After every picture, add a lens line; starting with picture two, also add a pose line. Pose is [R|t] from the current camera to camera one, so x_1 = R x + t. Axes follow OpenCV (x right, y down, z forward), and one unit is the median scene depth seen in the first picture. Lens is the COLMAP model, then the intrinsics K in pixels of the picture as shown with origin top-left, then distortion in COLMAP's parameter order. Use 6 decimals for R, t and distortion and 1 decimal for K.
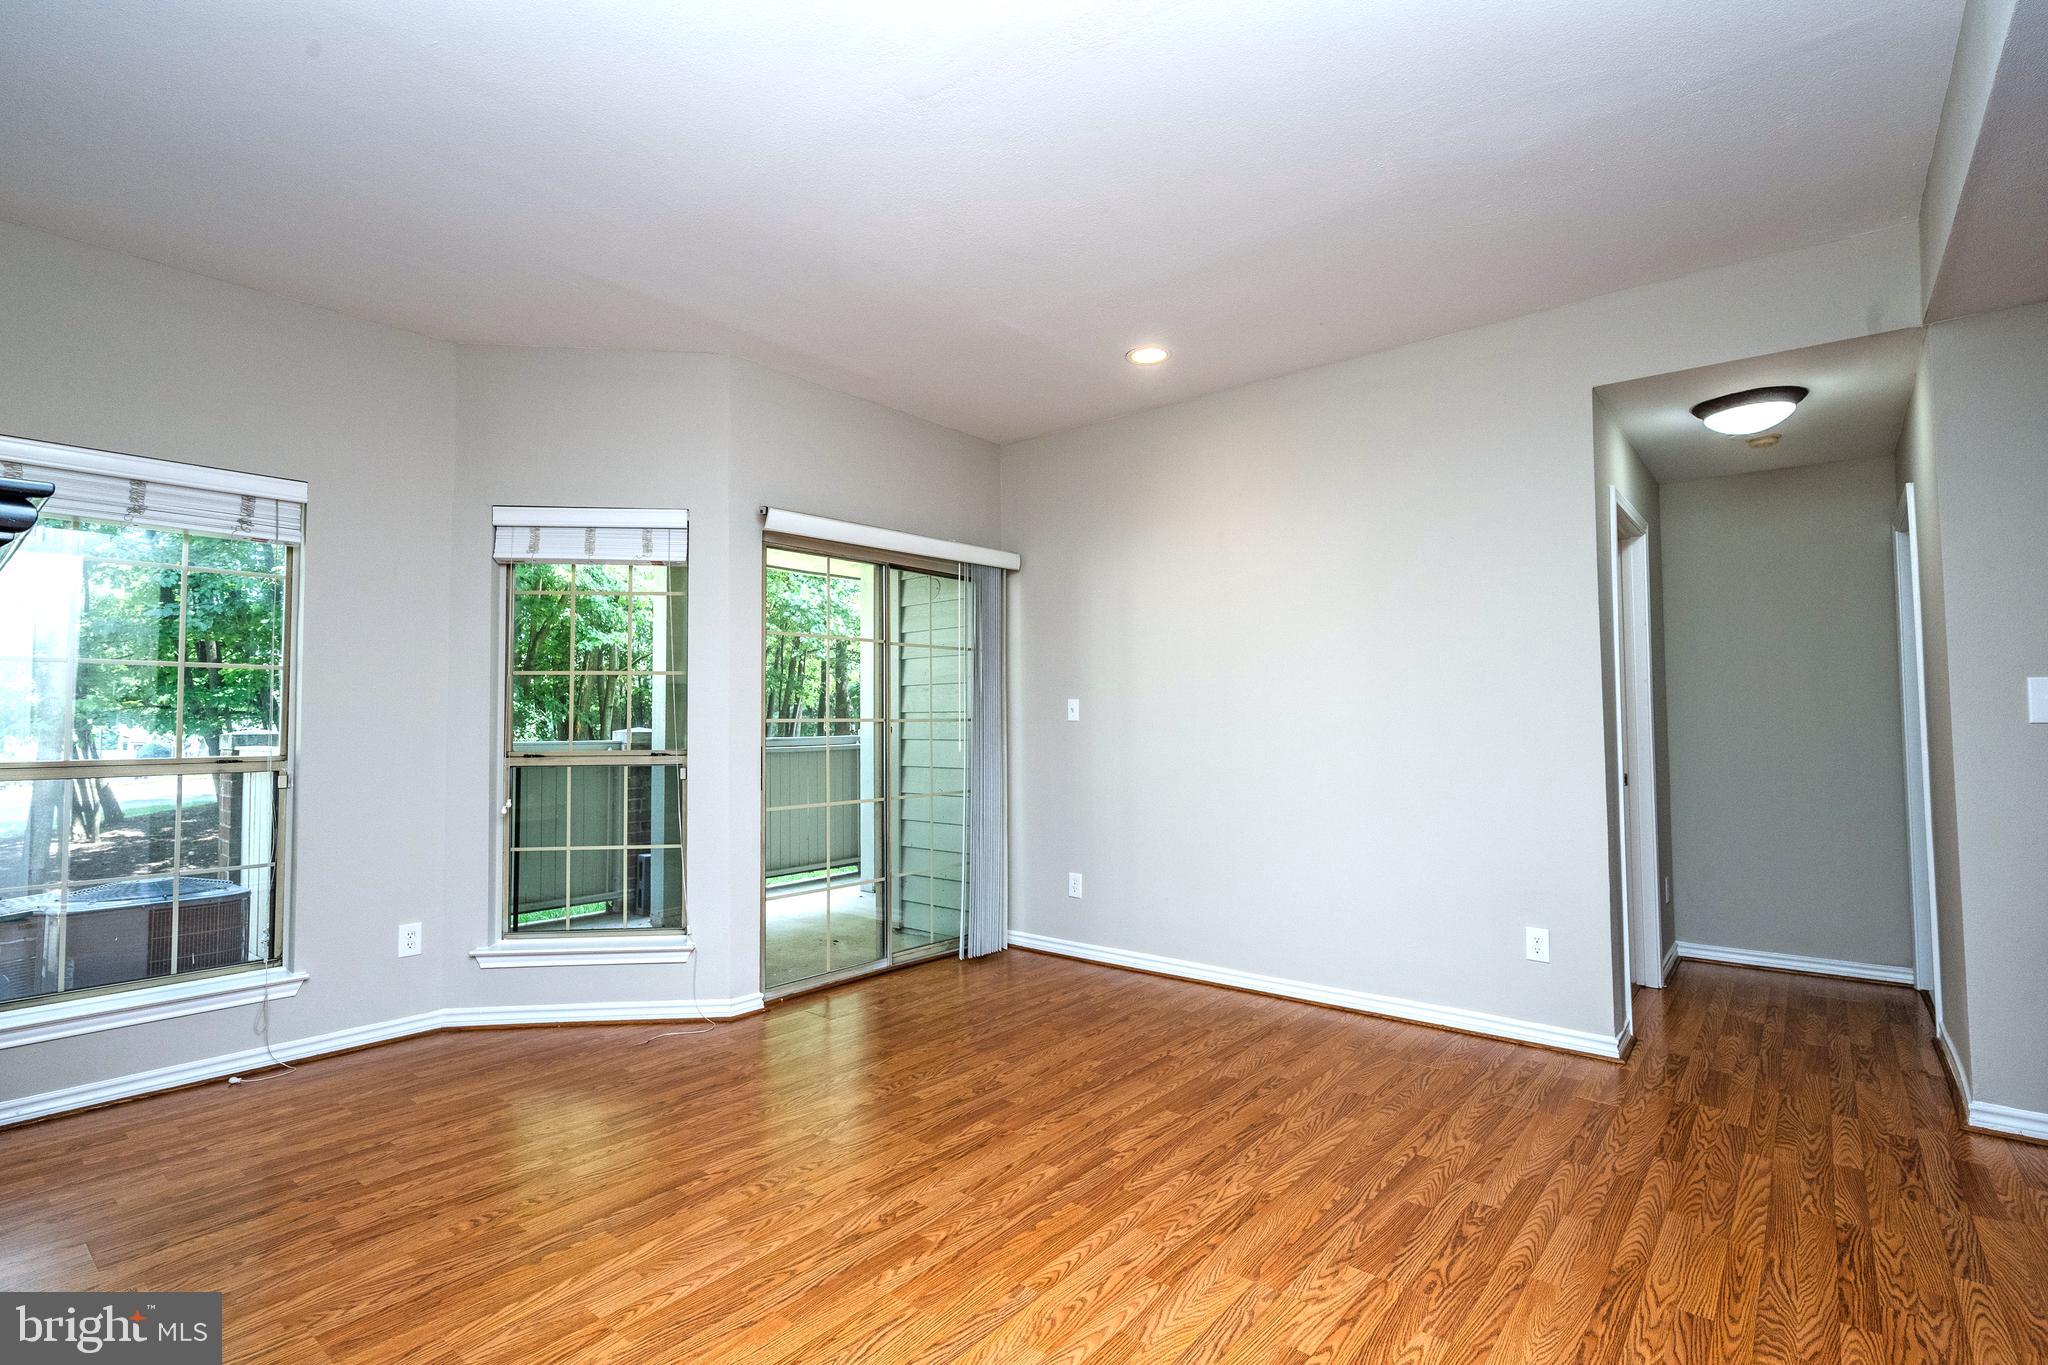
lens RADIAL K [[955.4, 0, 1027.5], [0, 955.4, 647.8], [0, 0, 1]] dist [0.001429, 0.000164]
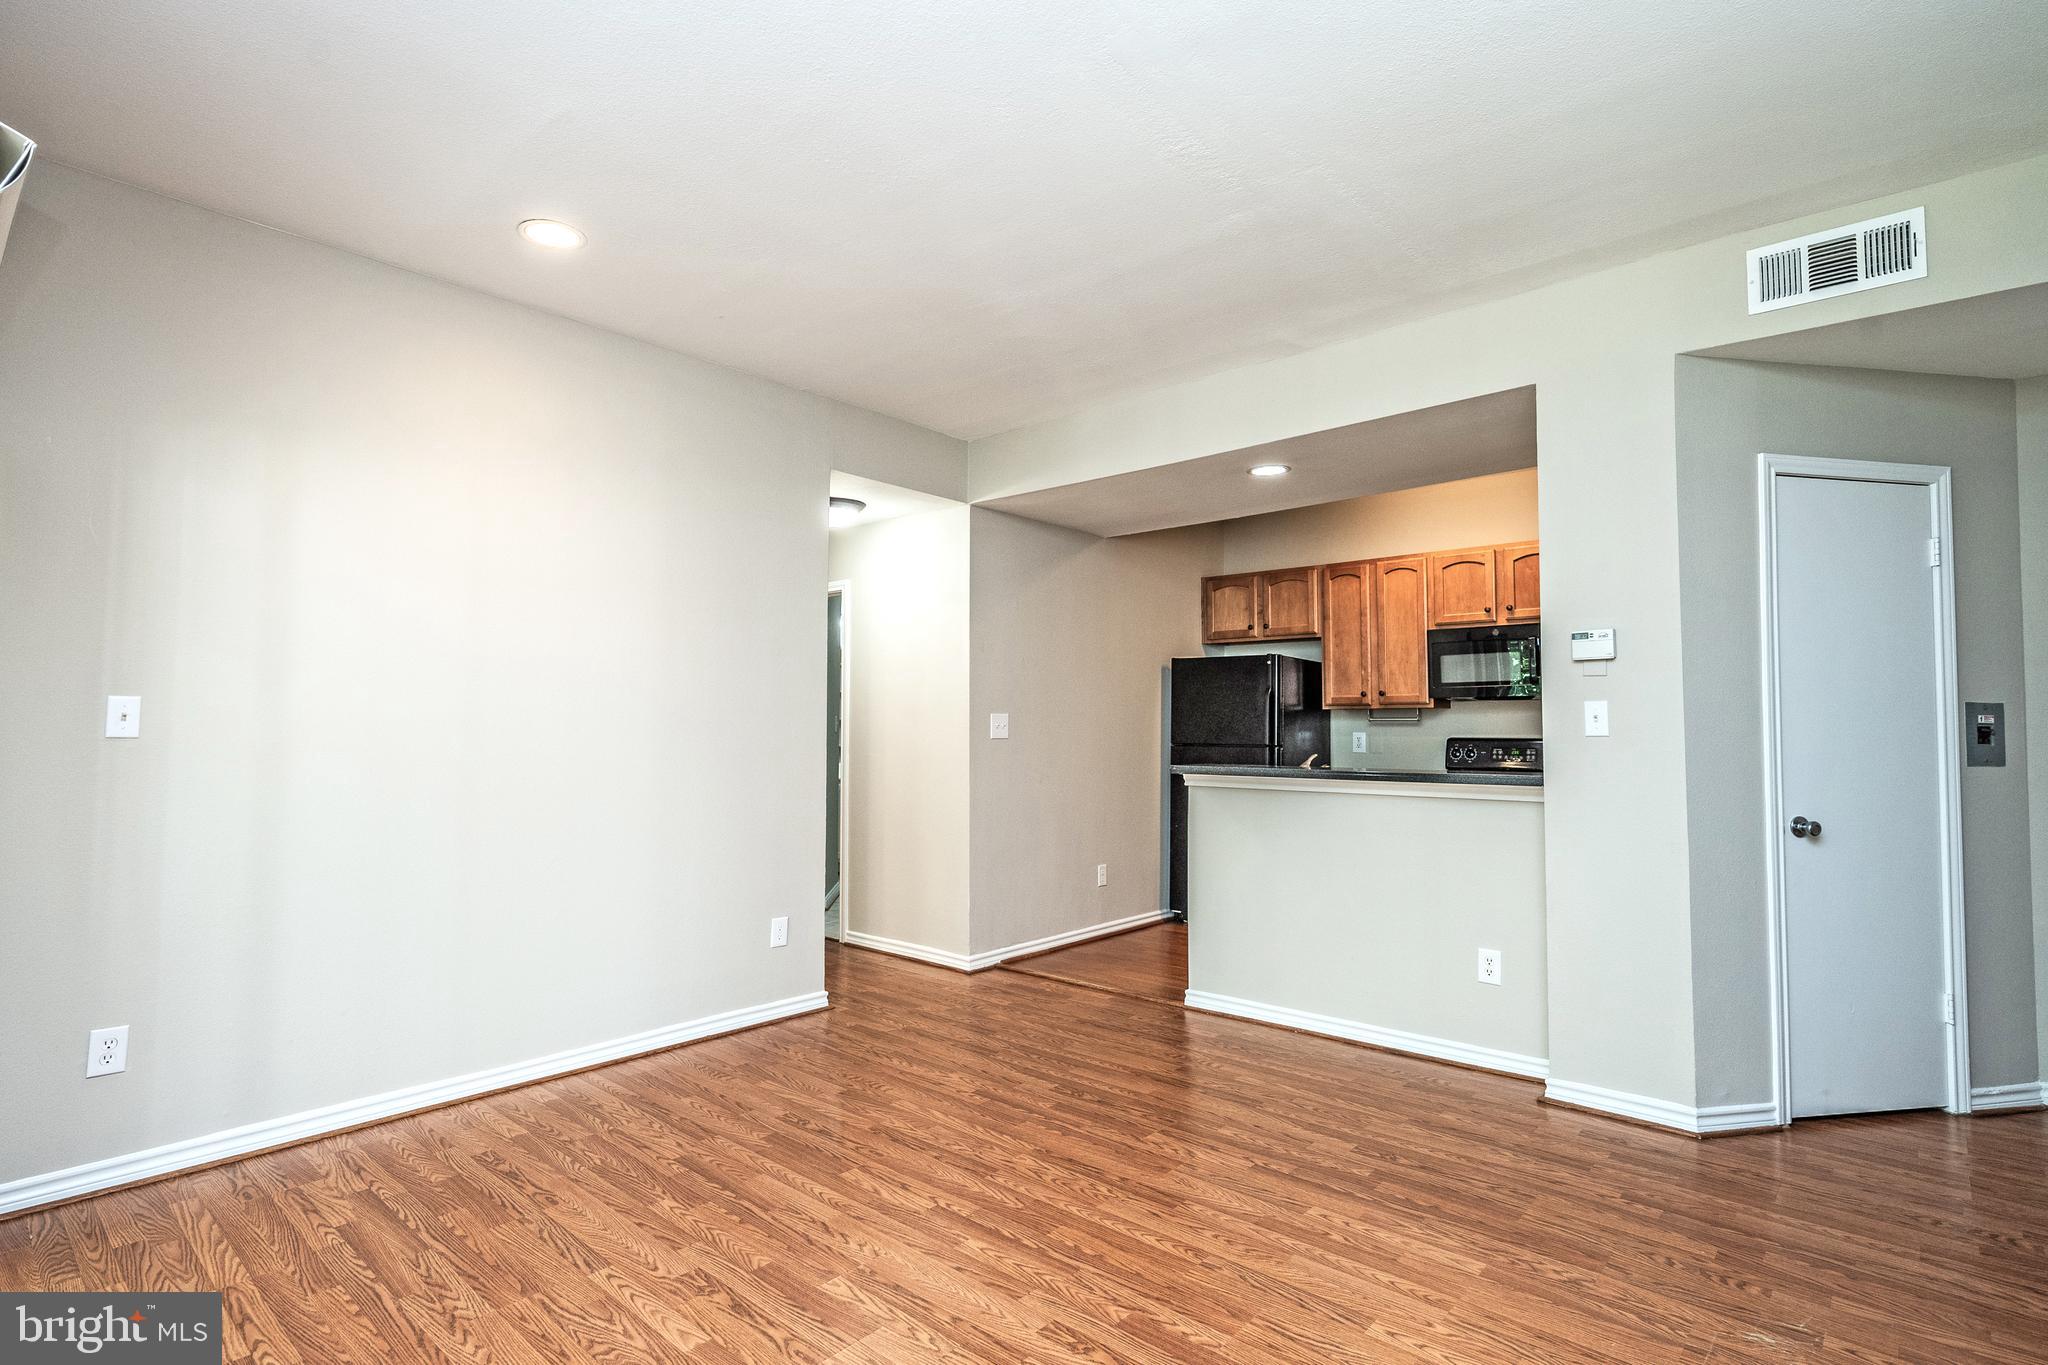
lens RADIAL K [[1004.8, 0, 1024.0], [0, 1004.8, 682.5], [0, 0, 1]] dist [-0.001293, 0.000125]
pose [[0.041344, 0.048683, 0.997958, -0.869904], [-0.083292, 0.995504, -0.045112, 0.053873], [-0.995667, -0.081257, 0.045213, 0.877129]]
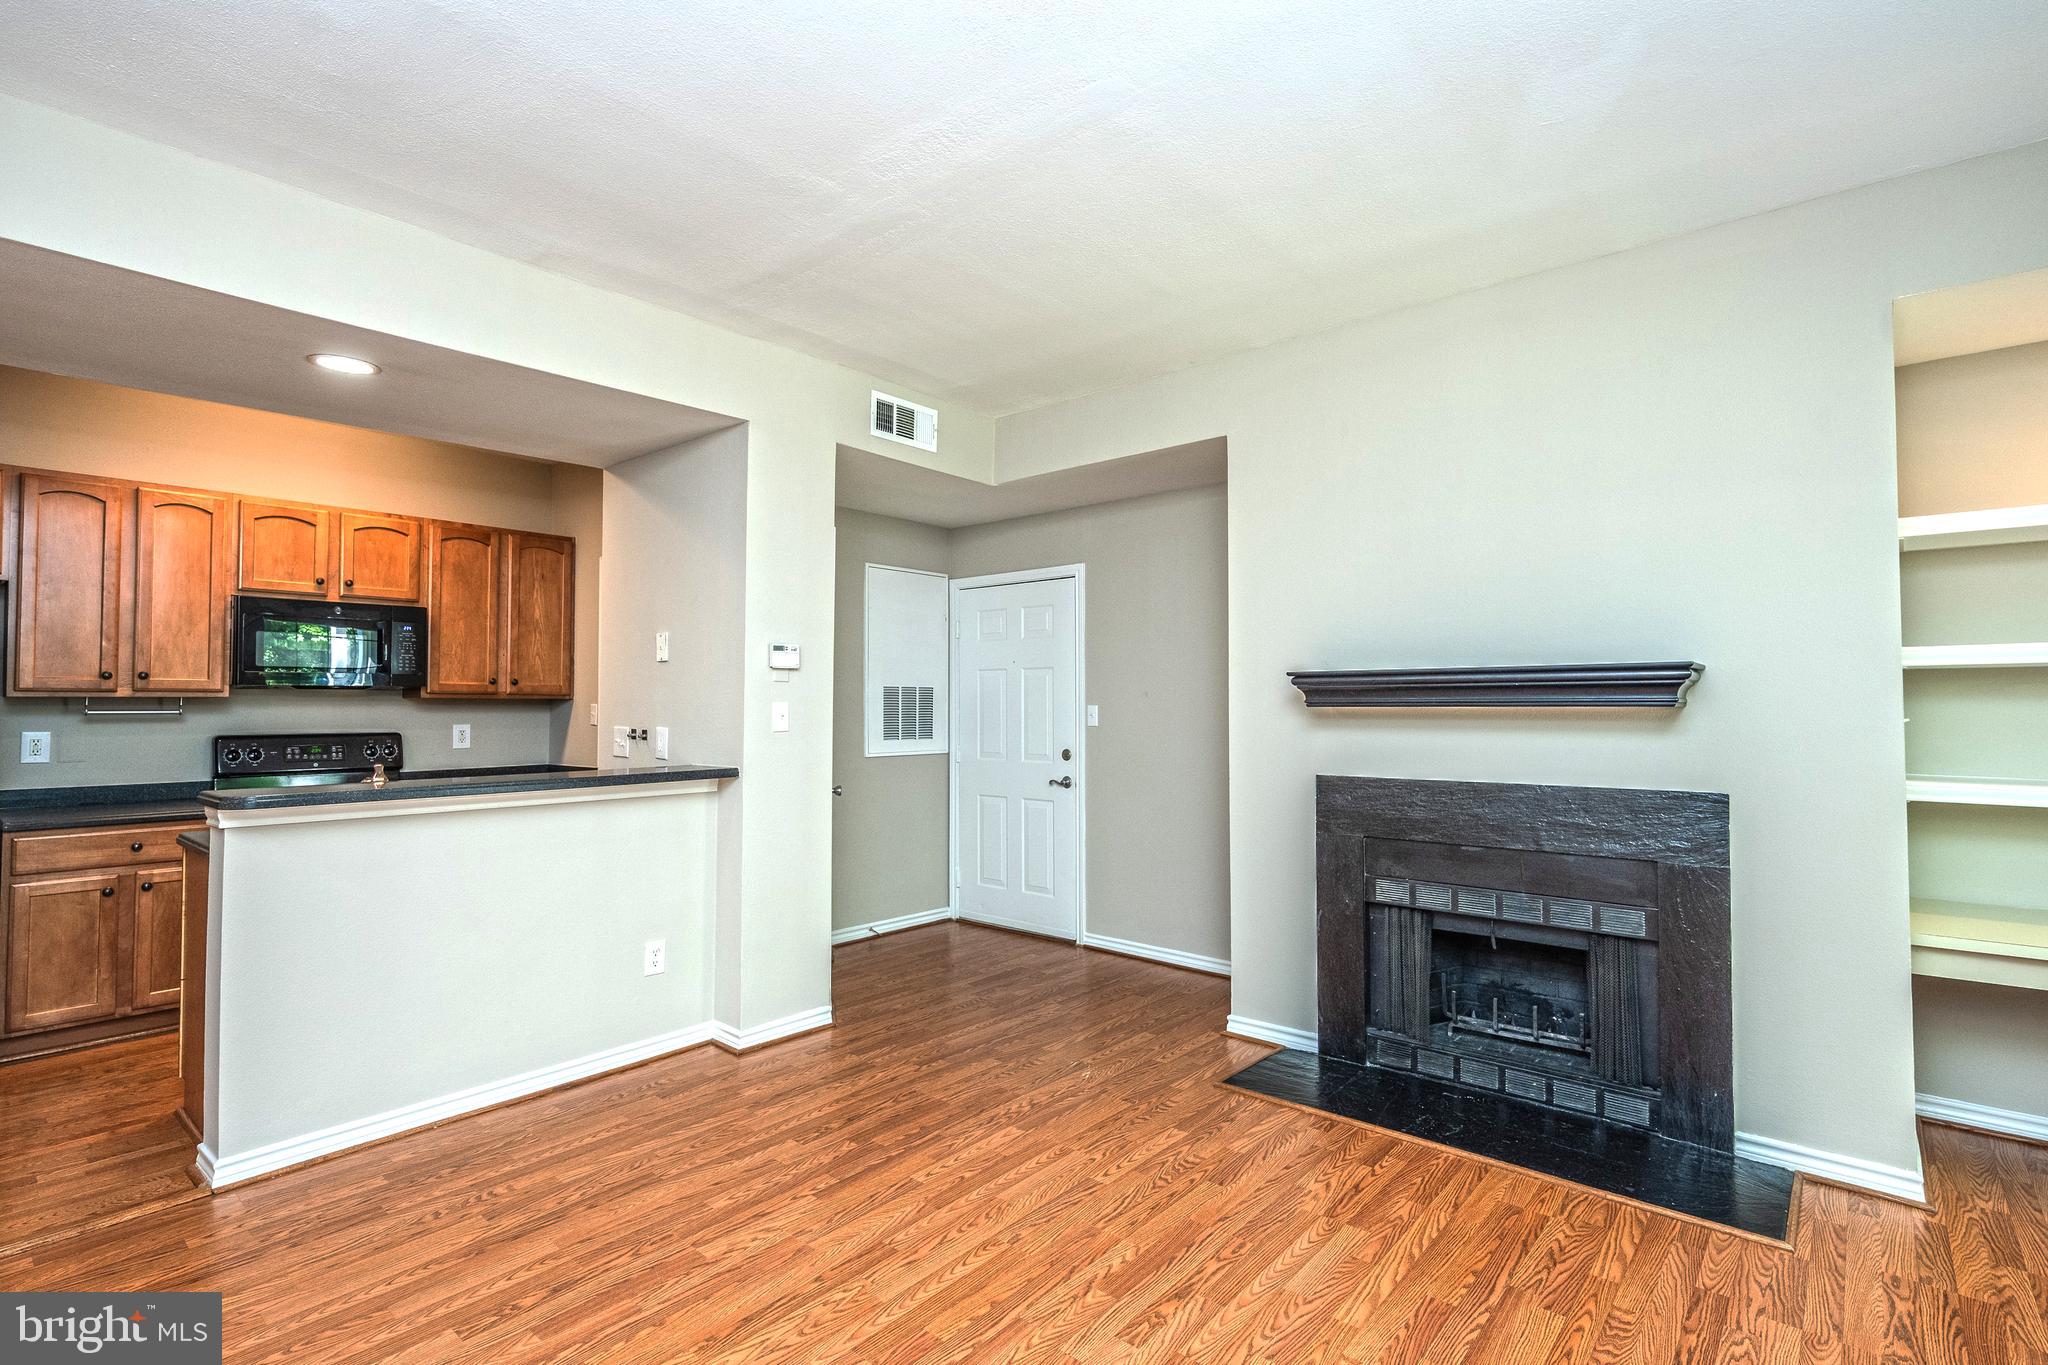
lens RADIAL K [[968.4, 0, 1024.0], [0, 968.4, 682.5], [0, 0, 1]] dist [0.000553, -0.000116]
pose [[-0.999627, 0.006558, 0.026503, -0.042683], [0.003721, 0.994391, -0.105699, 0.085446], [-0.027048, -0.105561, -0.994045, 1.626987]]
